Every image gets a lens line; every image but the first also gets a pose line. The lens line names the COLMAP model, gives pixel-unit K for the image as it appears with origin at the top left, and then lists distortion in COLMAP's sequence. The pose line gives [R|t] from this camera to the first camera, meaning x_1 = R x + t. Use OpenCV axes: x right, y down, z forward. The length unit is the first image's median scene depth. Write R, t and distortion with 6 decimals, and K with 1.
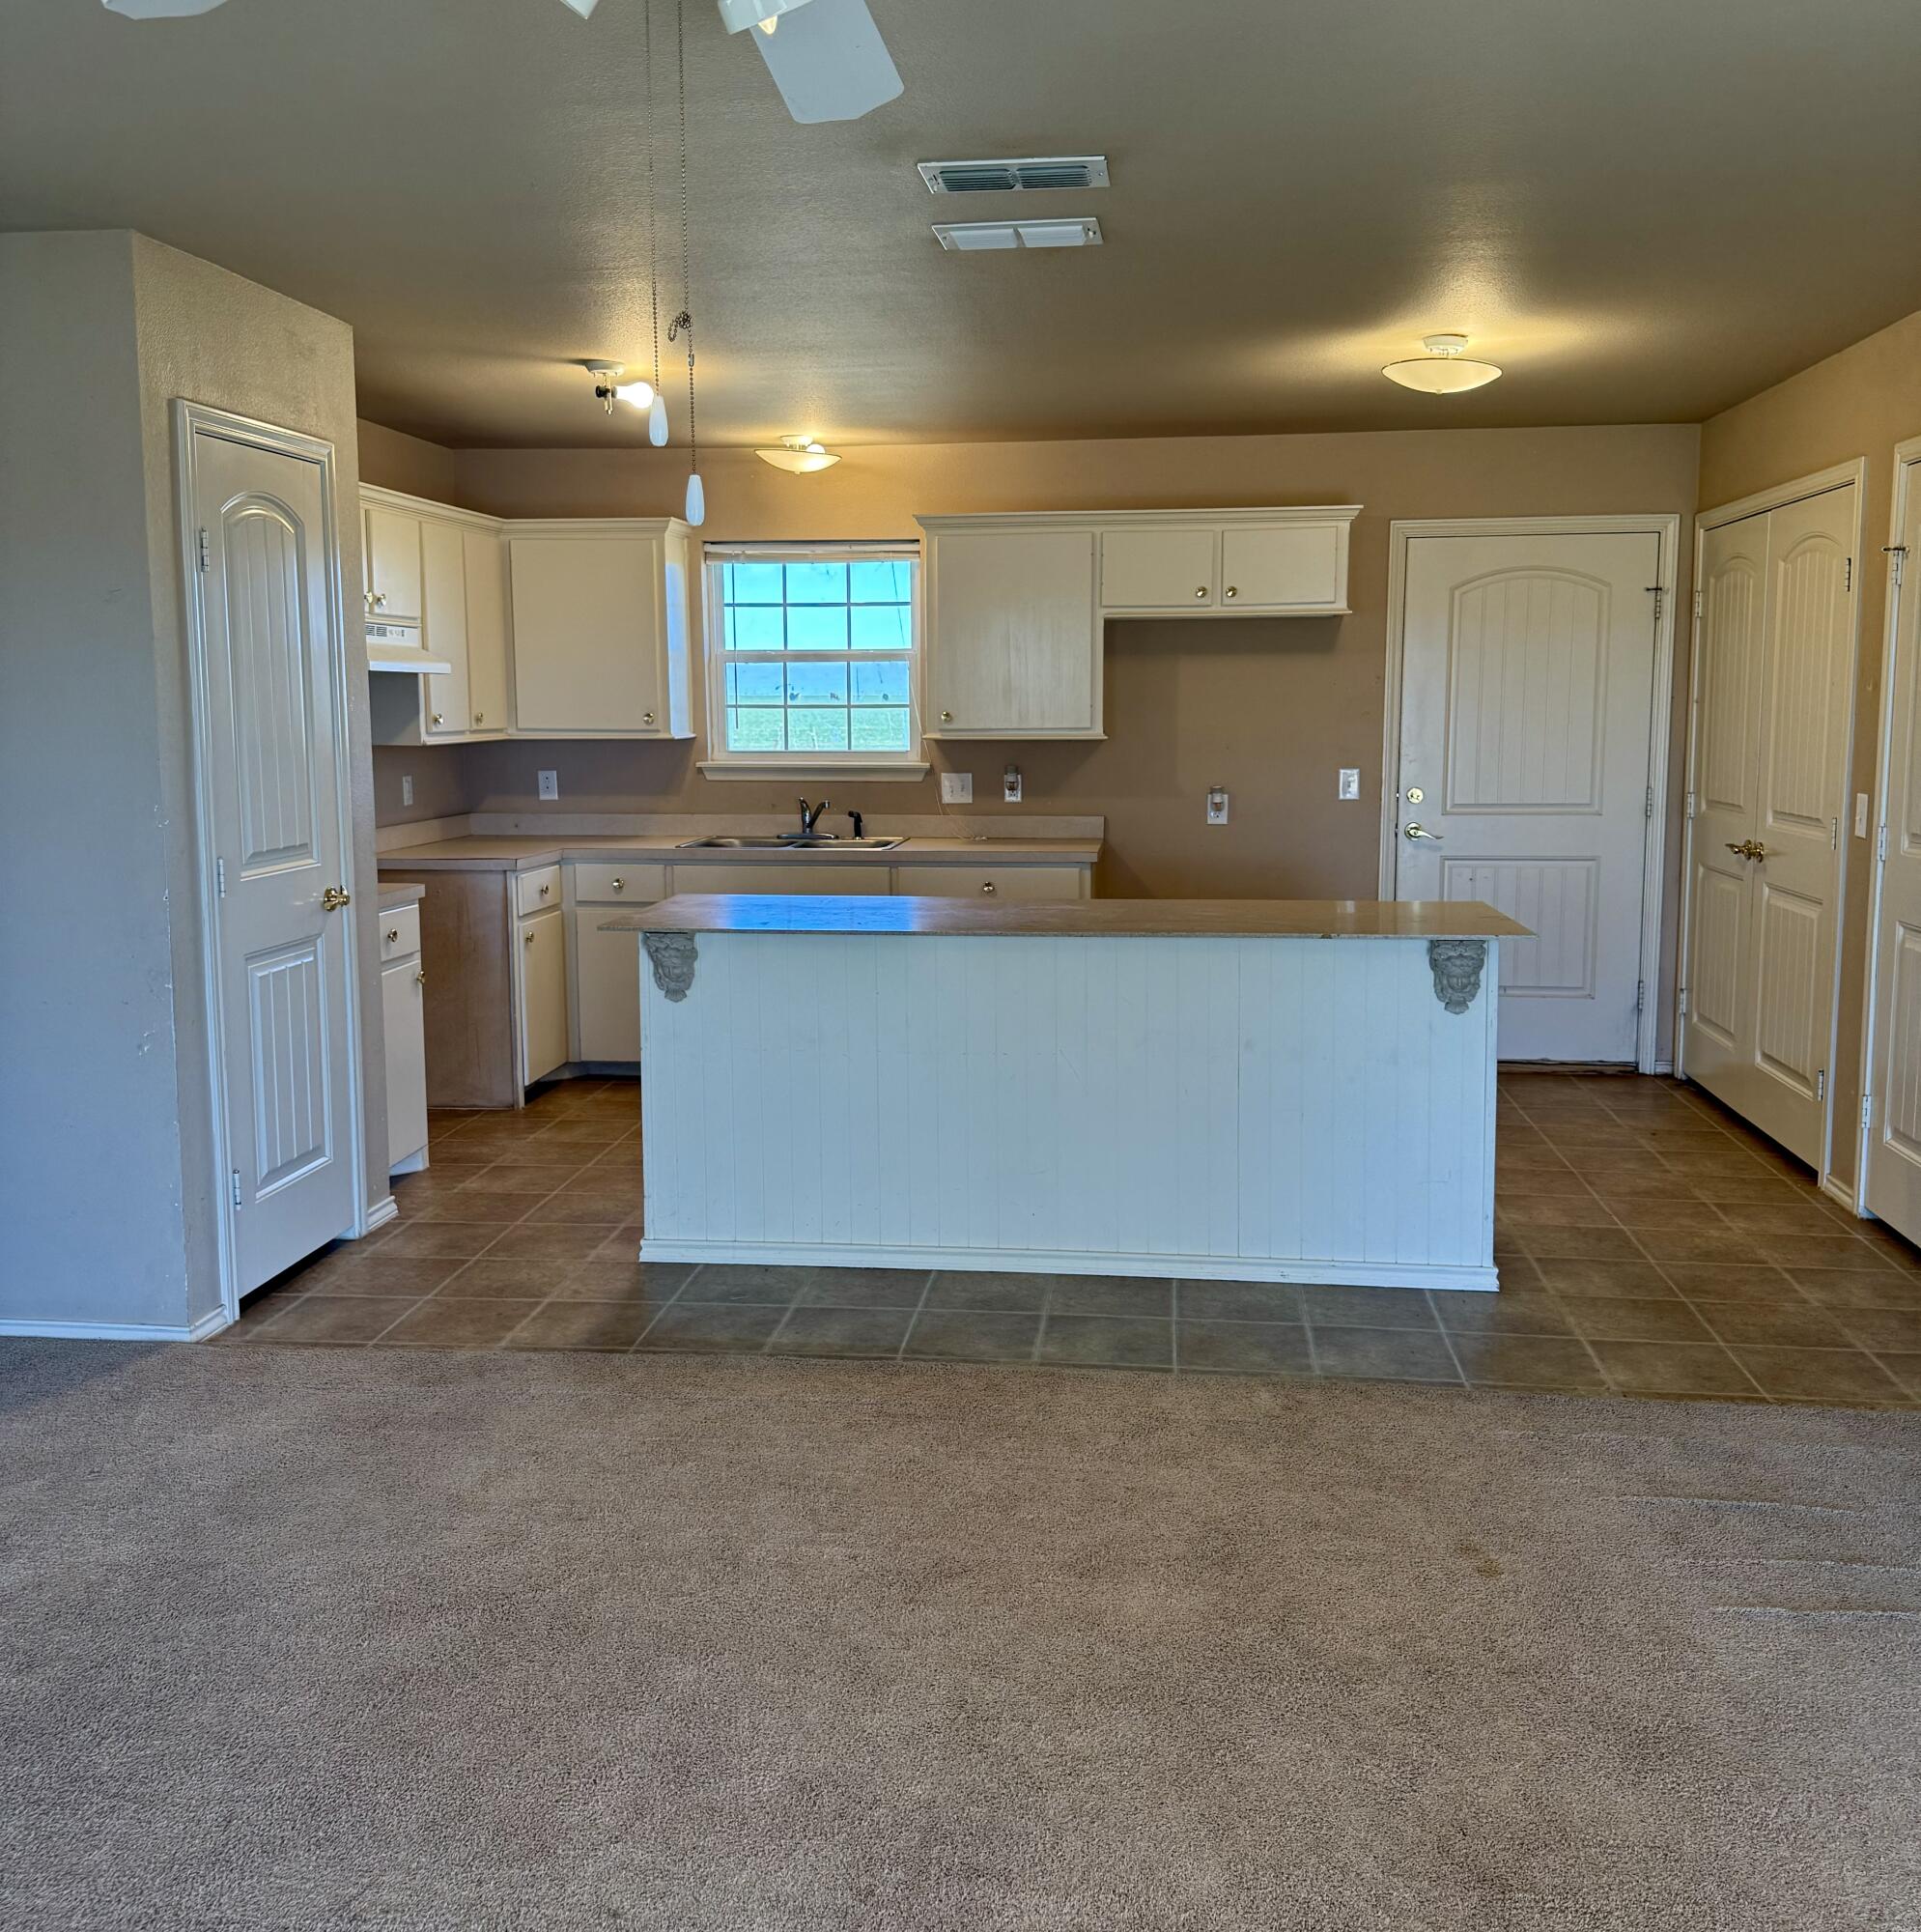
lens RADIAL K [[1793.4, 0, 946.0], [0, 1793.4, 898.8], [0, 0, 1]] dist [0.066741, 0.000000]
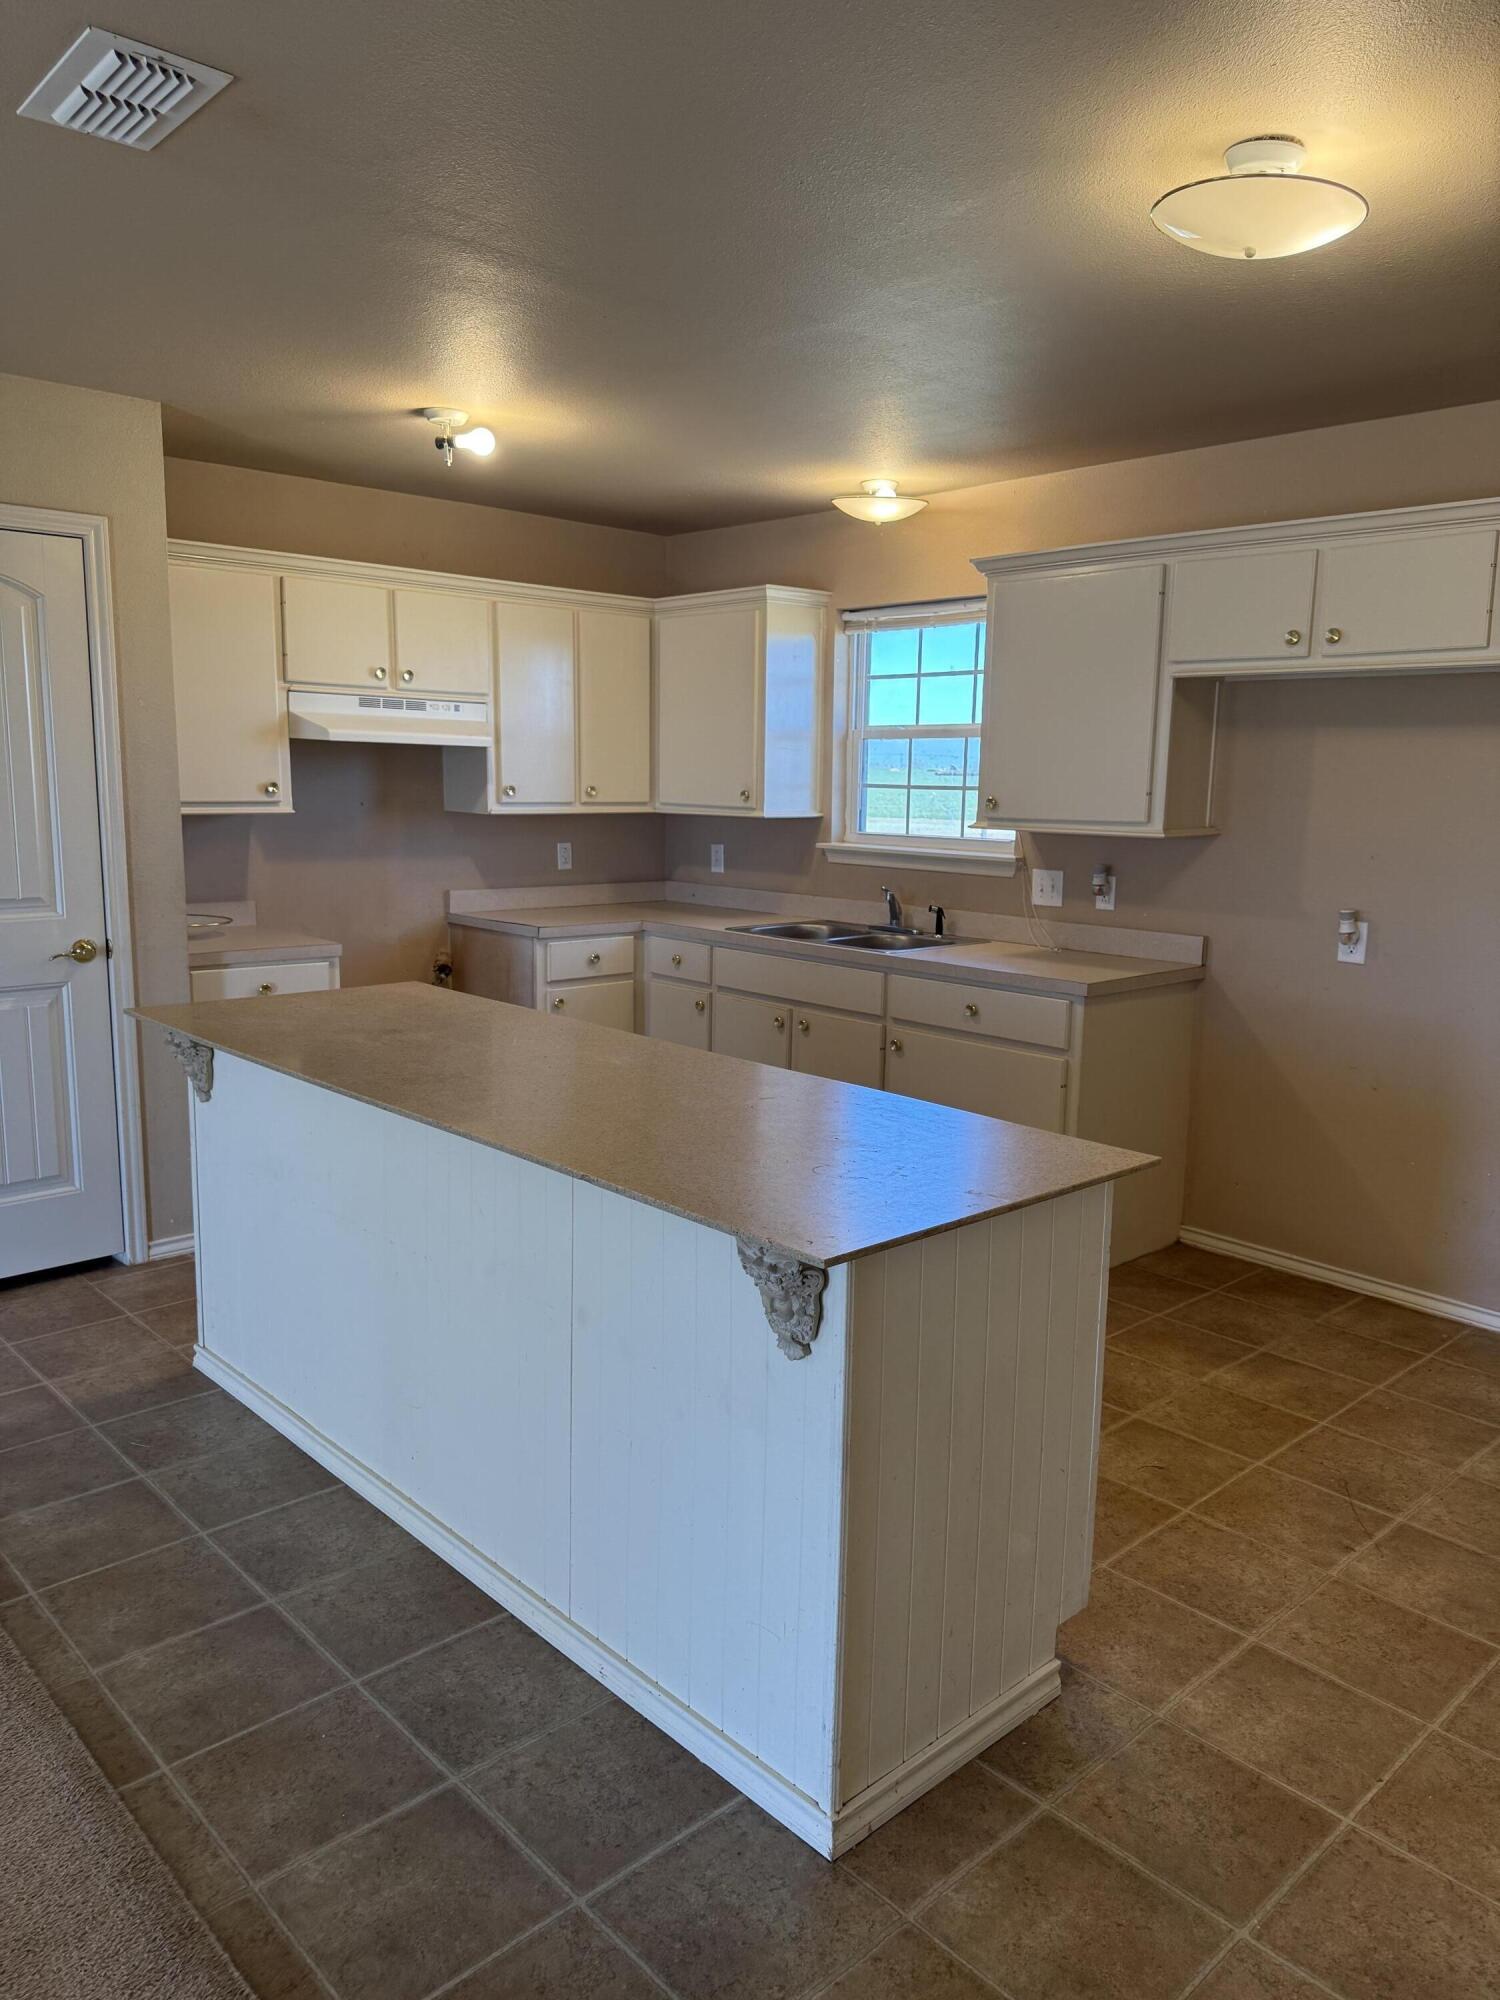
lens RADIAL K [[1408.5, 0, 751.7], [0, 1408.5, 1003.9], [0, 0, 1]] dist [0.020485, -0.009039]
pose [[0.767491, 0.121461, -0.629448, 0.332751], [-0.091933, 0.992591, 0.079440, -0.048797], [0.634433, -0.003102, 0.772972, 0.408510]]
